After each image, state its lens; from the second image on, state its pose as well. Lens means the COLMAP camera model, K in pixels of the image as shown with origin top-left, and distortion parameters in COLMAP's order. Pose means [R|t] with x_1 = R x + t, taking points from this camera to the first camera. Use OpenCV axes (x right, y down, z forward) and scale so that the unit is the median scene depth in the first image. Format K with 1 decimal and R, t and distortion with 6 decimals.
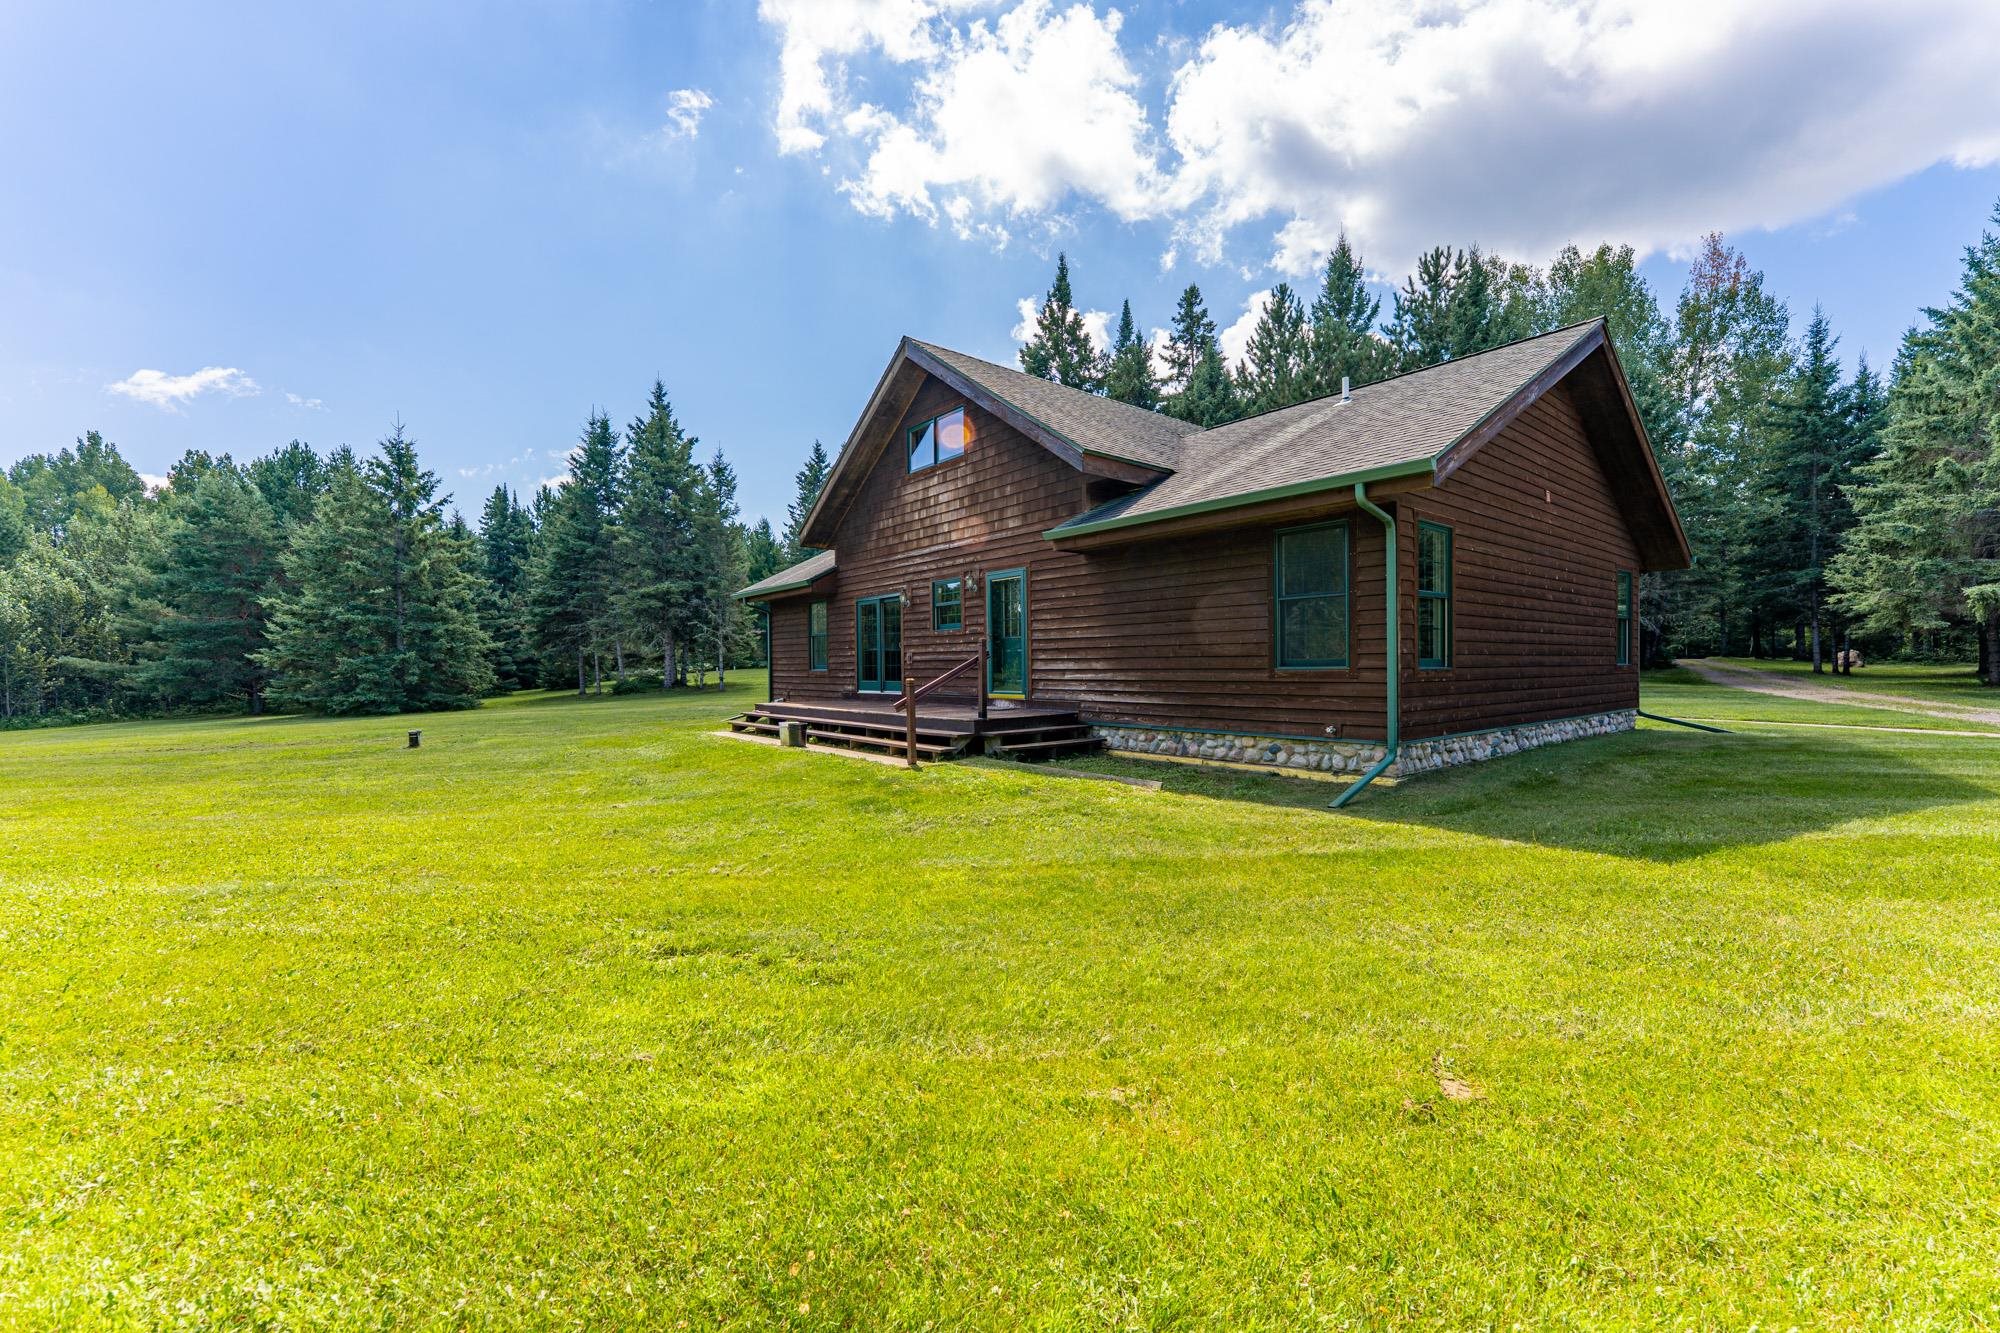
lens RADIAL K [[795.1, 0, 995.6], [0, 795.1, 676.1], [0, 0, 1]] dist [0.000653, -0.000119]
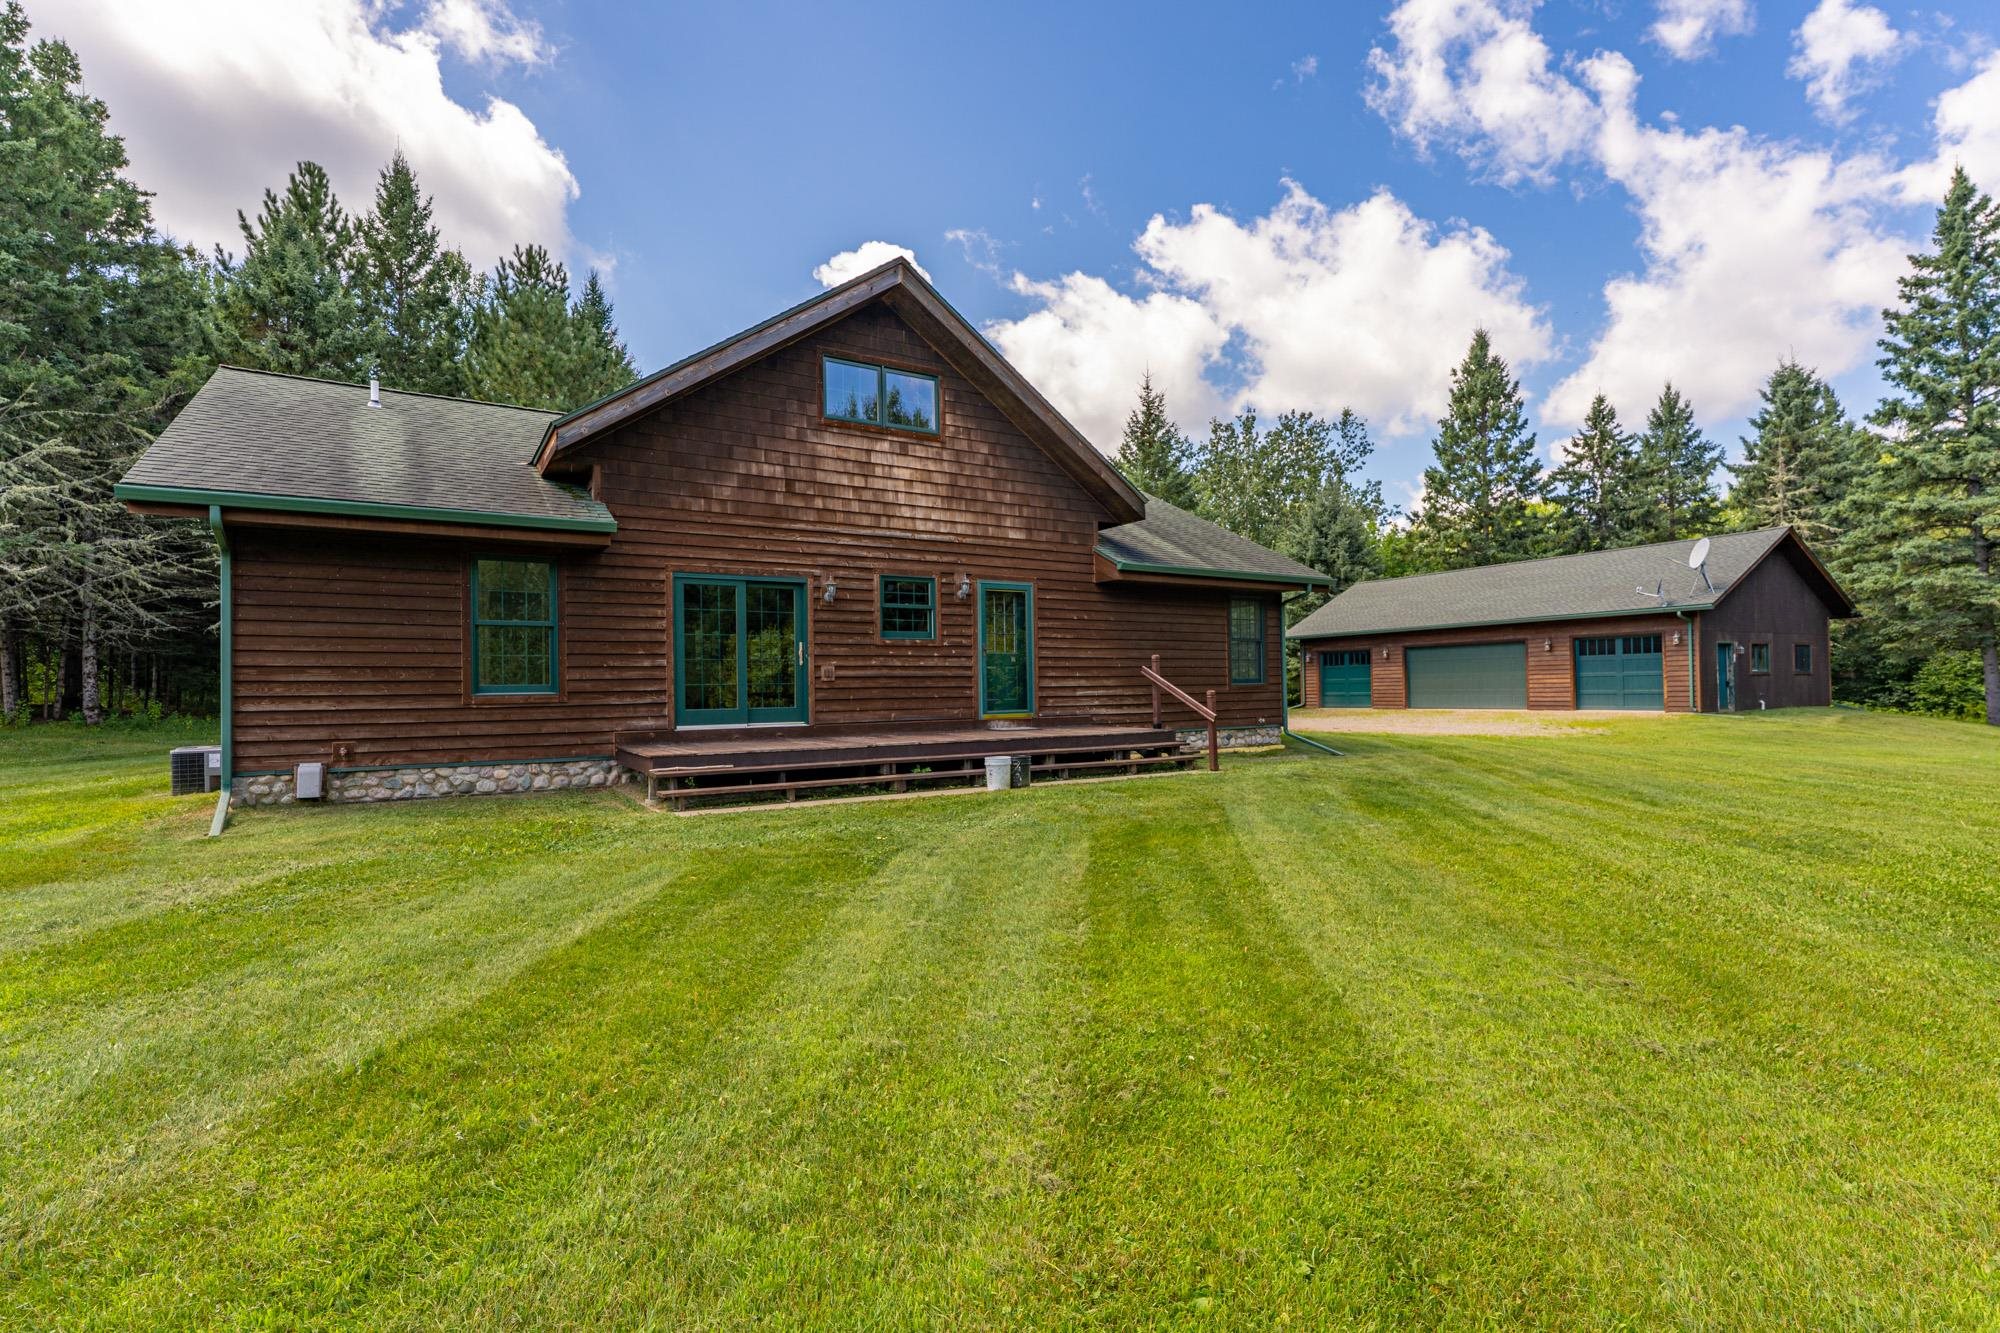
lens RADIAL K [[937.9, 0, 1000.0], [0, 937.9, 666.5], [0, 0, 1]] dist [-0.002872, 0.000211]
pose [[0.119545, 0.024478, 0.992527, -1.004406], [0.021232, 0.999404, -0.027205, -0.002675], [-0.992602, 0.024326, 0.118955, 0.811613]]
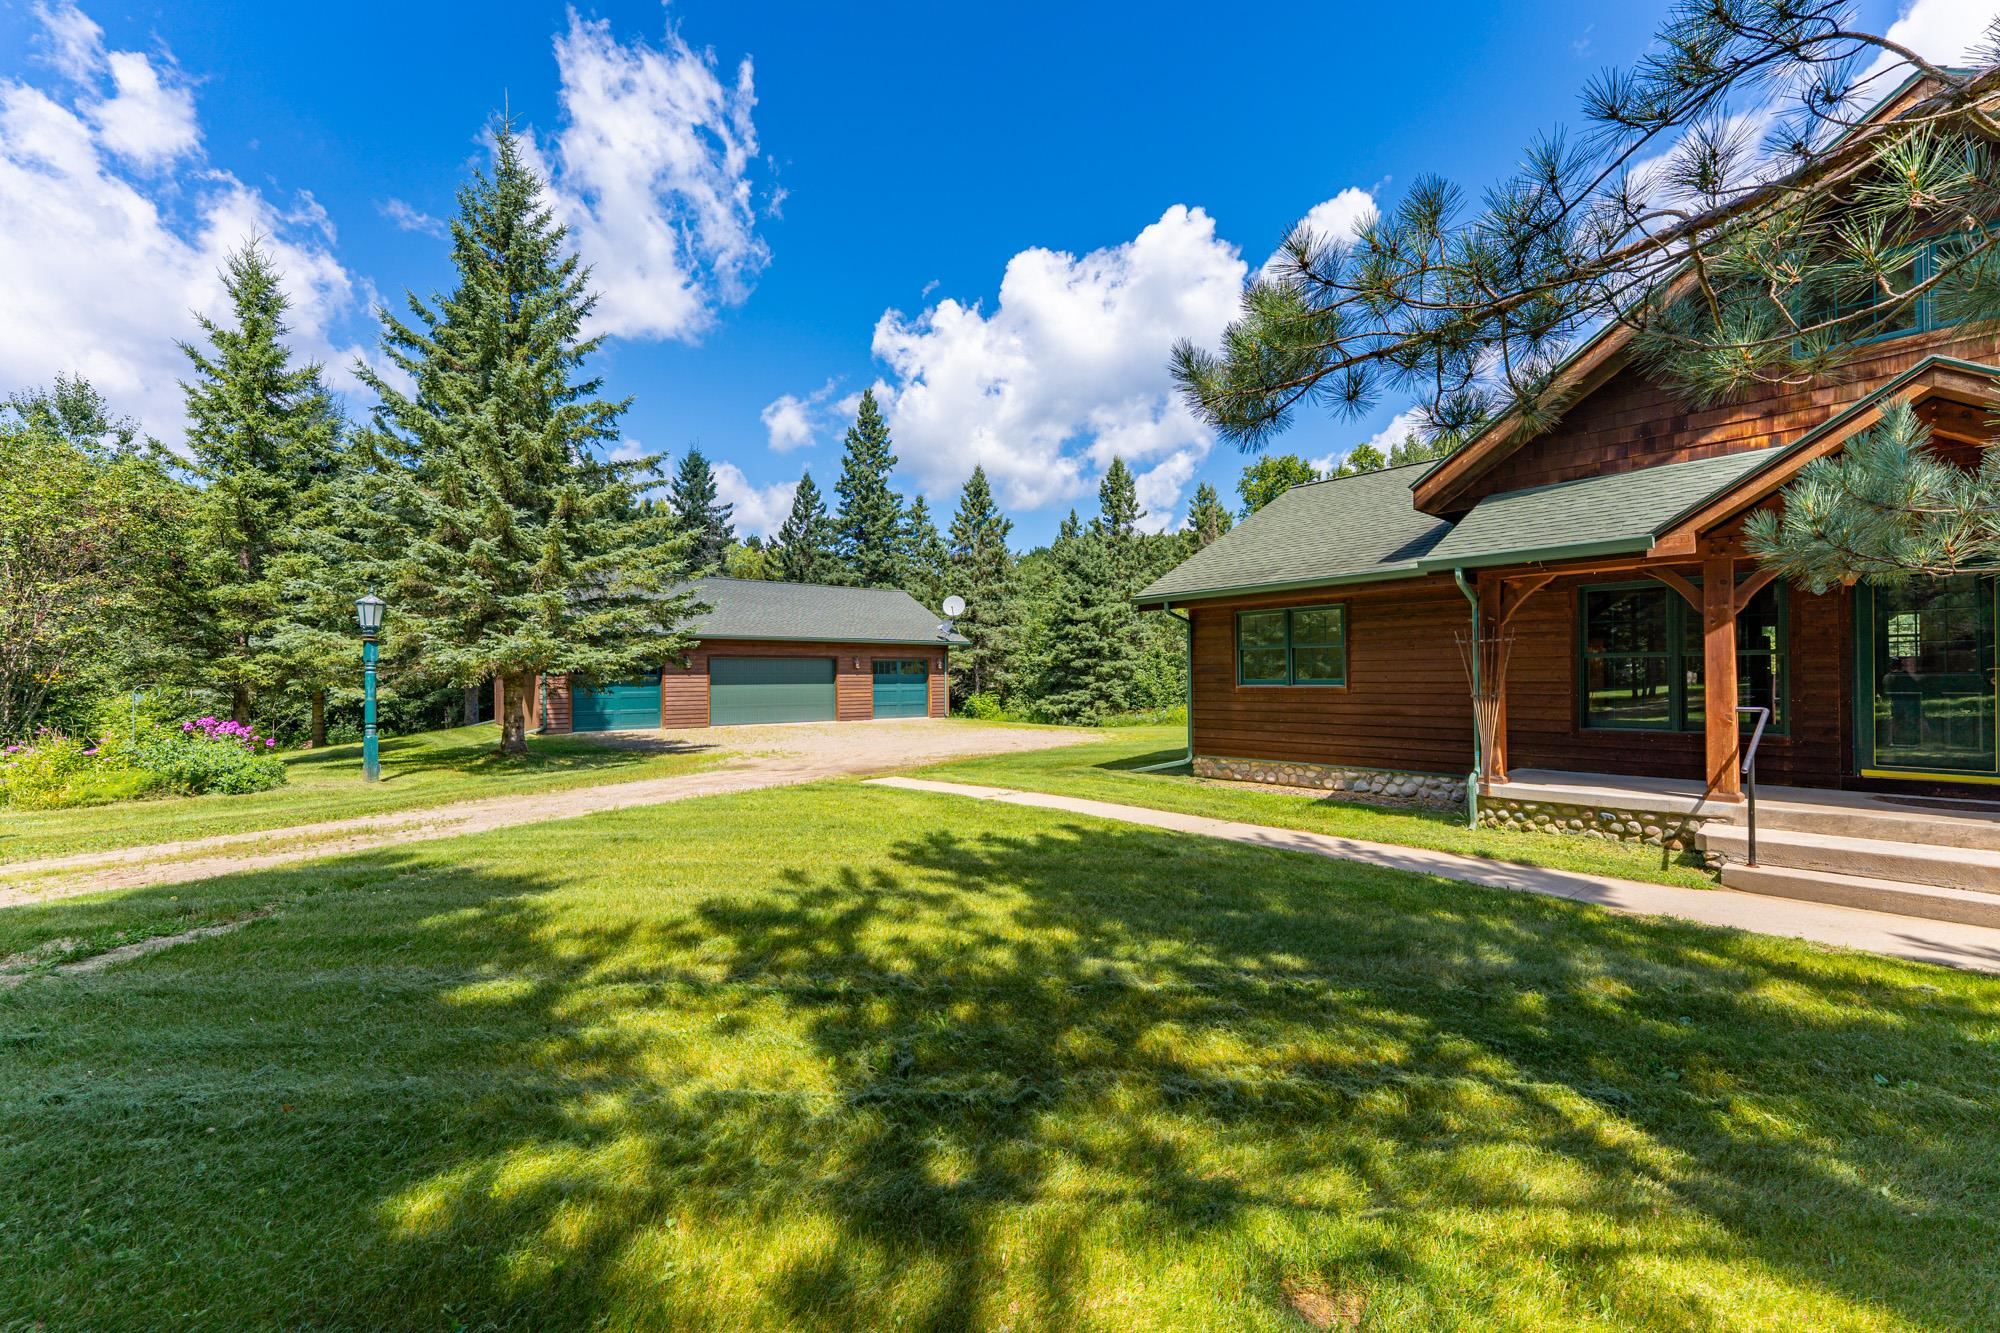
lens RADIAL K [[795.1, 0, 995.6], [0, 795.1, 676.1], [0, 0, 1]] dist [0.000653, -0.000119]
pose [[-0.999170, 0.006382, -0.040230, 1.079892], [0.006417, 0.999979, -0.000727, -0.049070], [0.040225, -0.000984, -0.999190, 1.969372]]
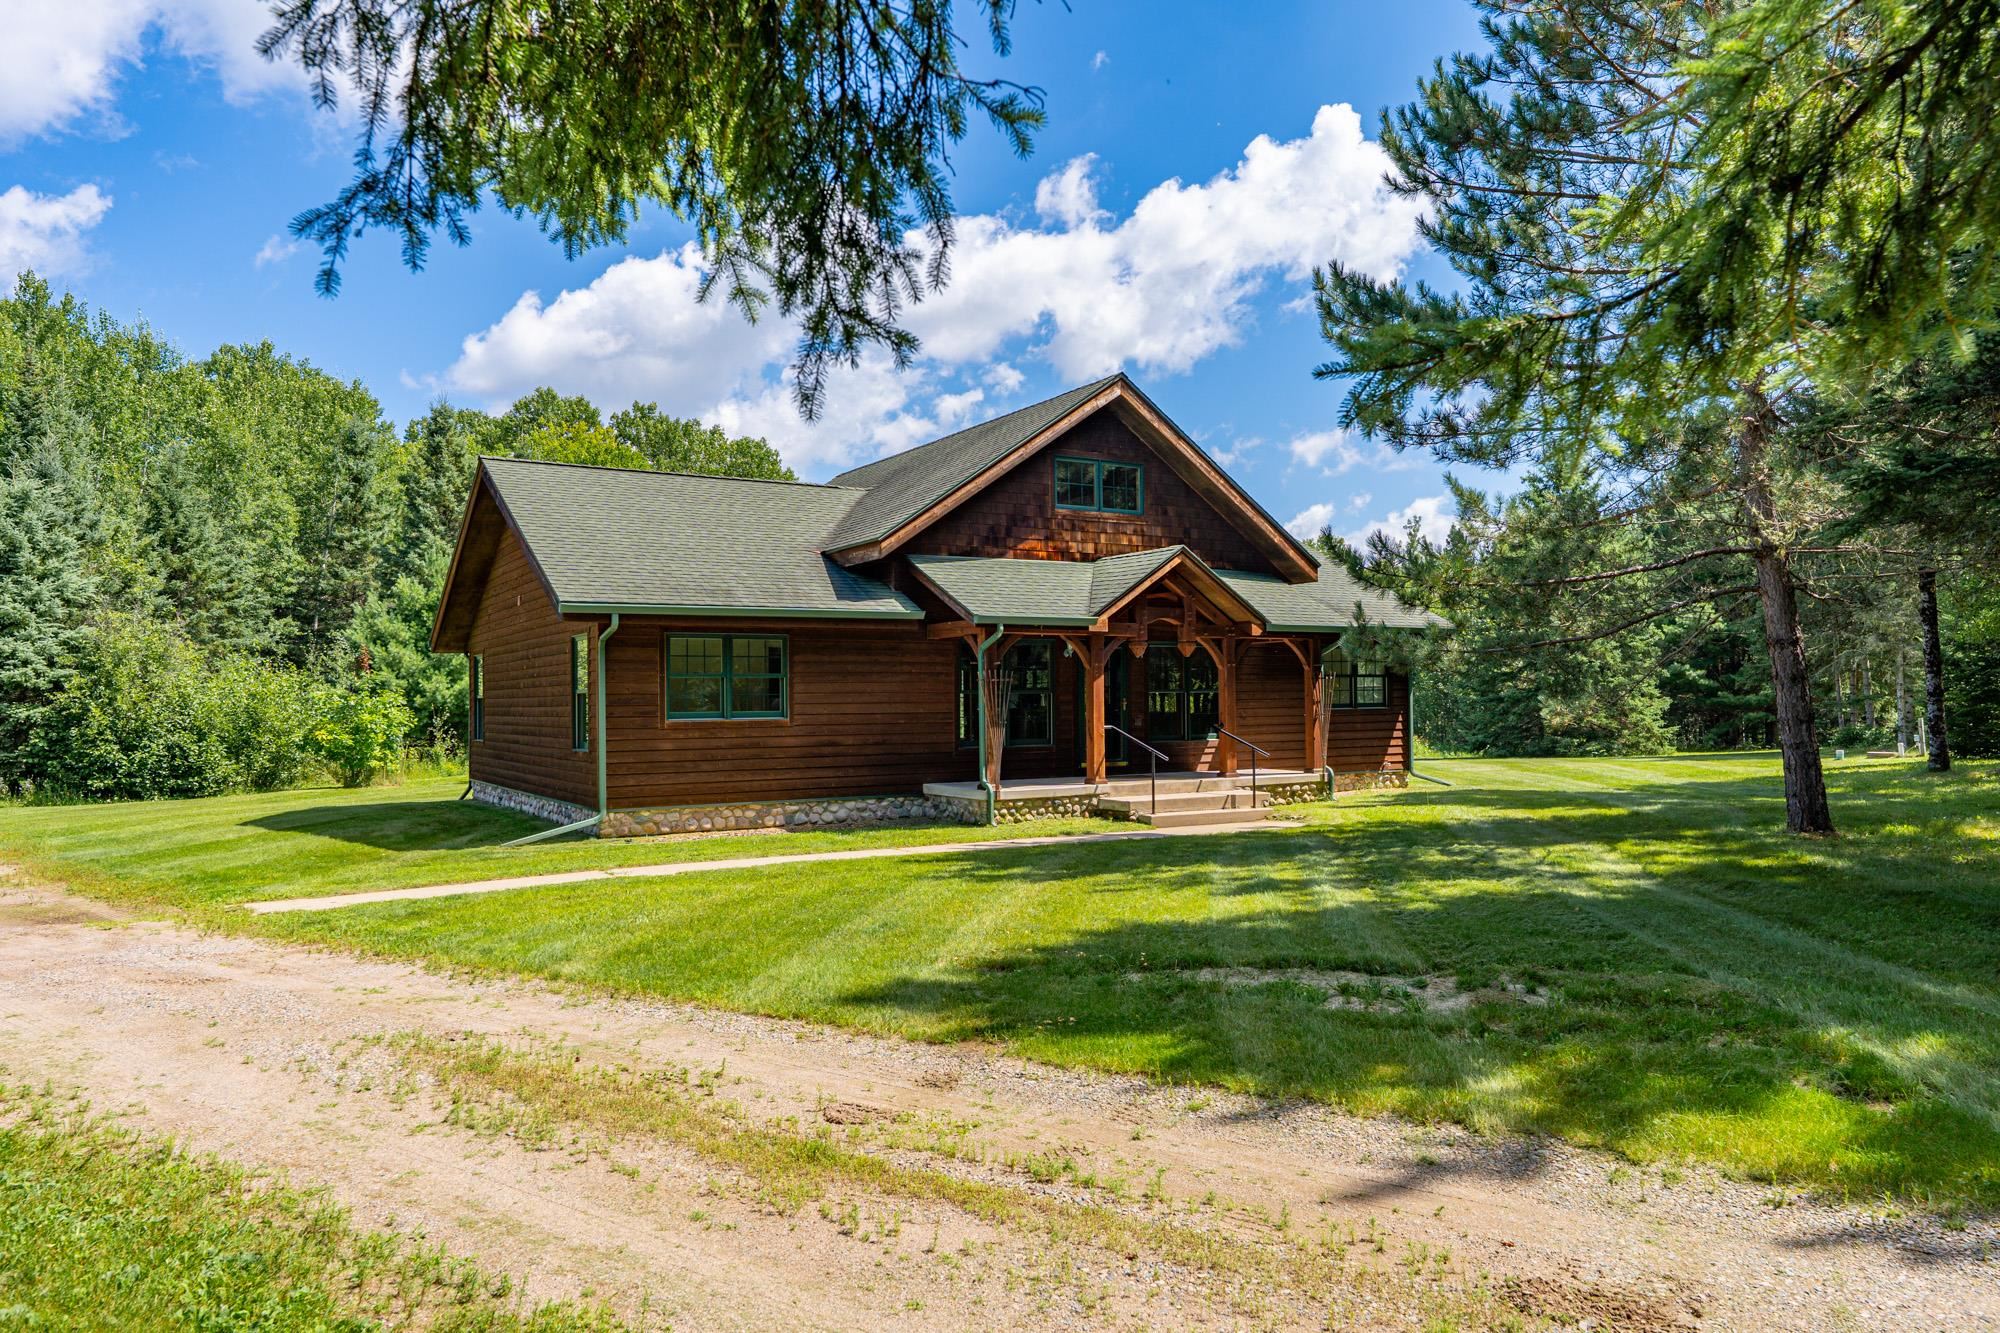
lens RADIAL K [[1317.8, 0, 1007.8], [0, 1317.8, 671.2], [0, 0, 1]] dist [-0.002899, -0.001032]
pose [[-0.135169, -0.022604, -0.990565, 1.976209], [0.006864, 0.999694, -0.023749, -0.051706], [0.990799, -0.010010, -0.134973, 1.566330]]
